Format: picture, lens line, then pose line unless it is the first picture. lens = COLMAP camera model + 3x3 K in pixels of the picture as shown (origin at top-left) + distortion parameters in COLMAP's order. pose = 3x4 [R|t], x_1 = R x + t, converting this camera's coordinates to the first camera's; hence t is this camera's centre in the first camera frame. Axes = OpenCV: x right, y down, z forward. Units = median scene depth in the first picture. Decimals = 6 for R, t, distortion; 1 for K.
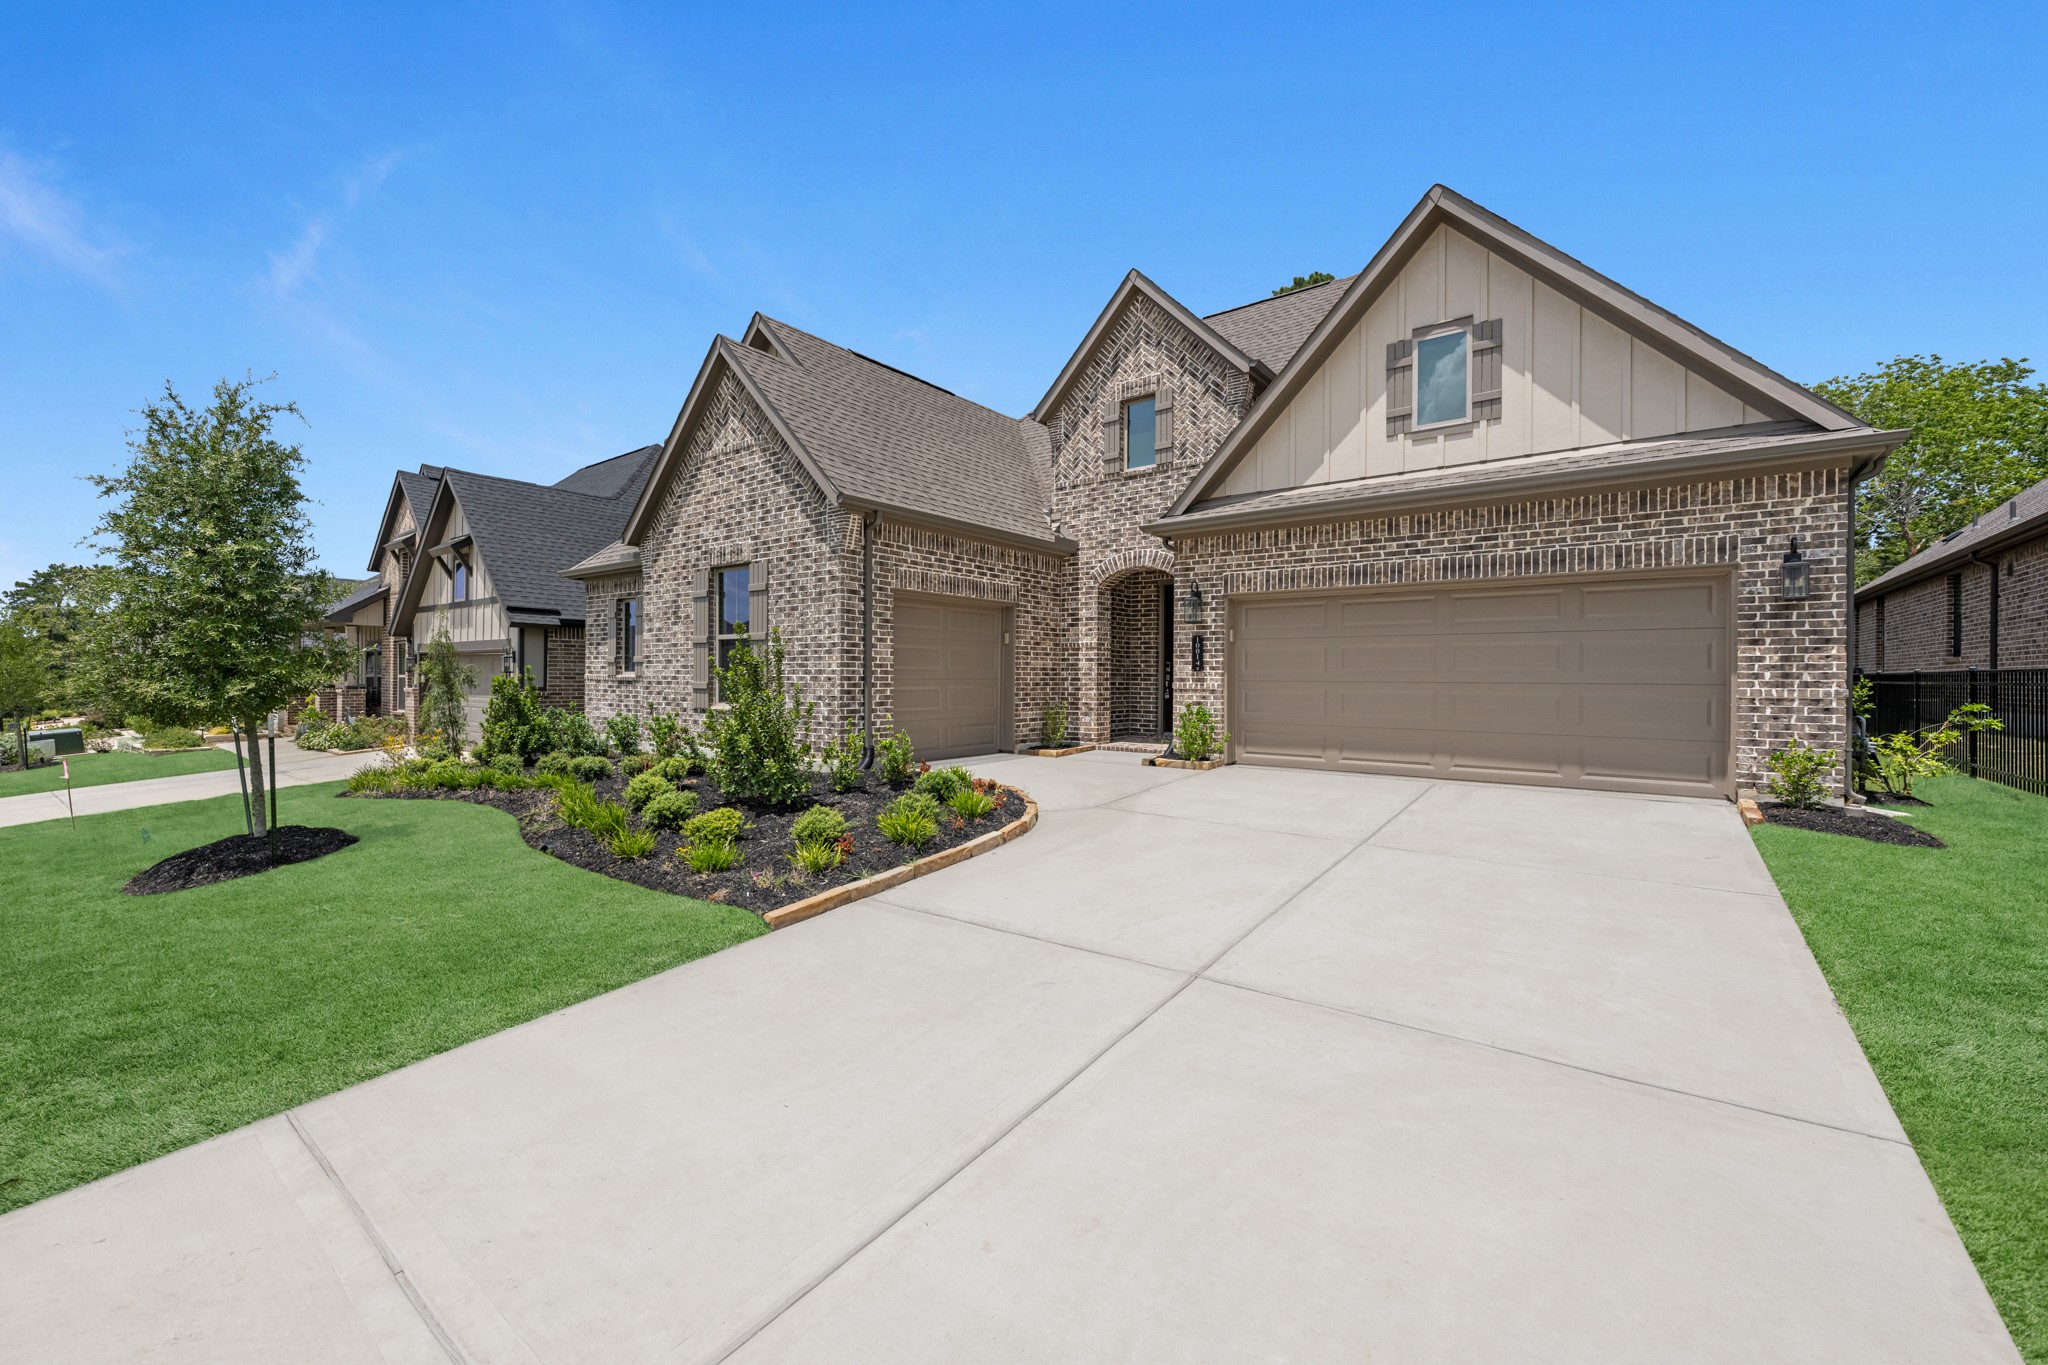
lens RADIAL K [[833.6, 0, 1005.0], [0, 833.6, 669.2], [0, 0, 1]] dist [-0.000007, -0.000059]
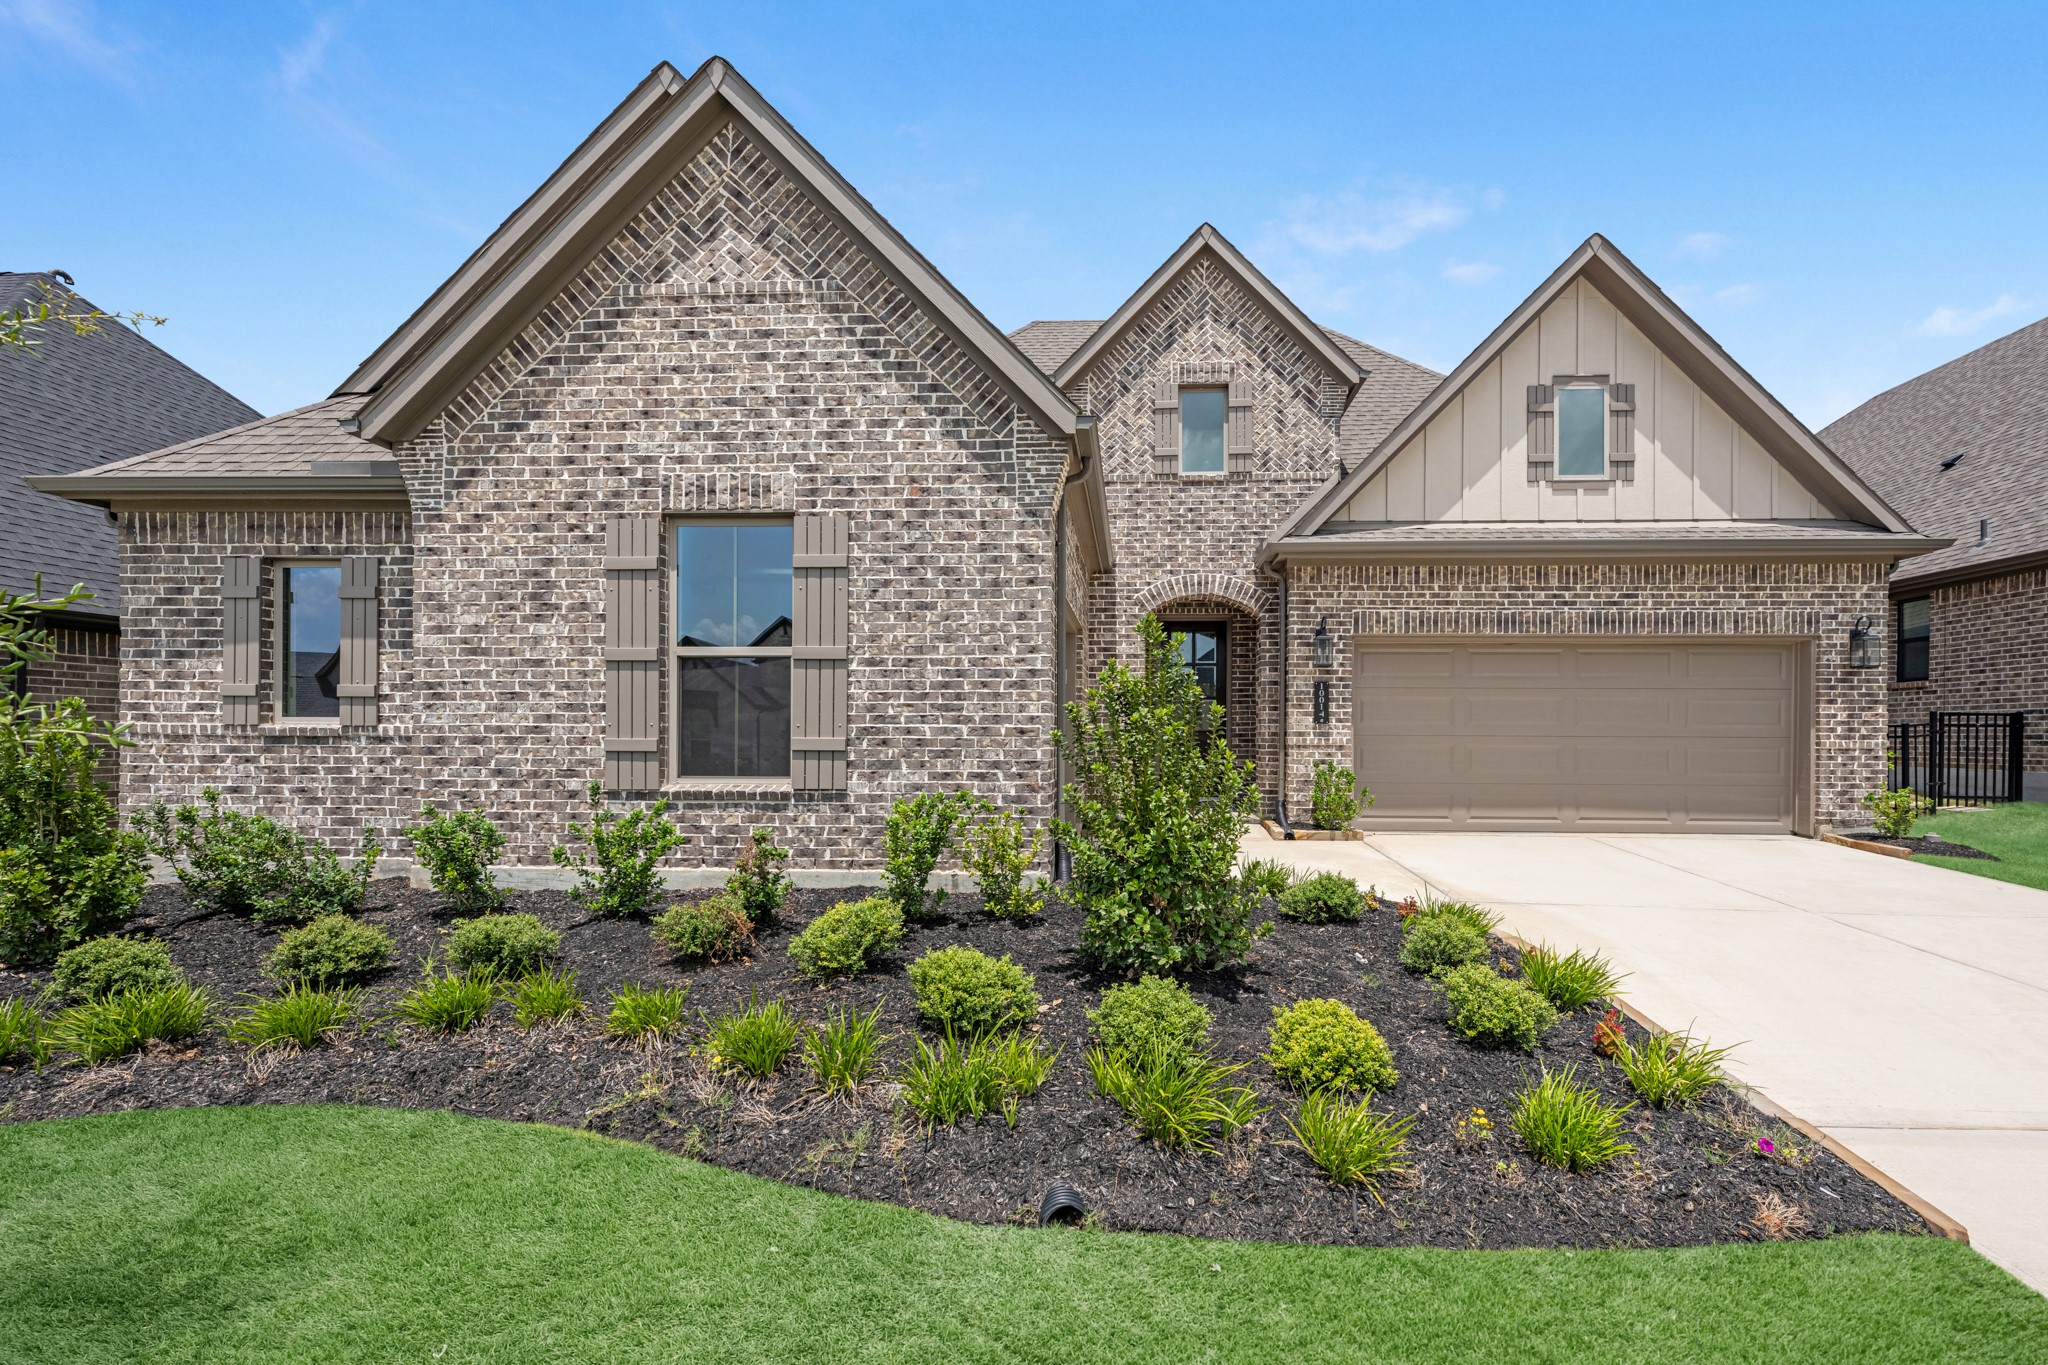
lens RADIAL K [[856.6, 0, 1116.1], [0, 856.6, 733.1], [0, 0, 1]] dist [-0.000397, 0.000007]
pose [[0.806633, 0.000768, 0.591052, -0.455326], [-0.006441, 0.999951, 0.007490, 0.006892], [-0.591017, -0.009849, 0.806599, 0.427856]]
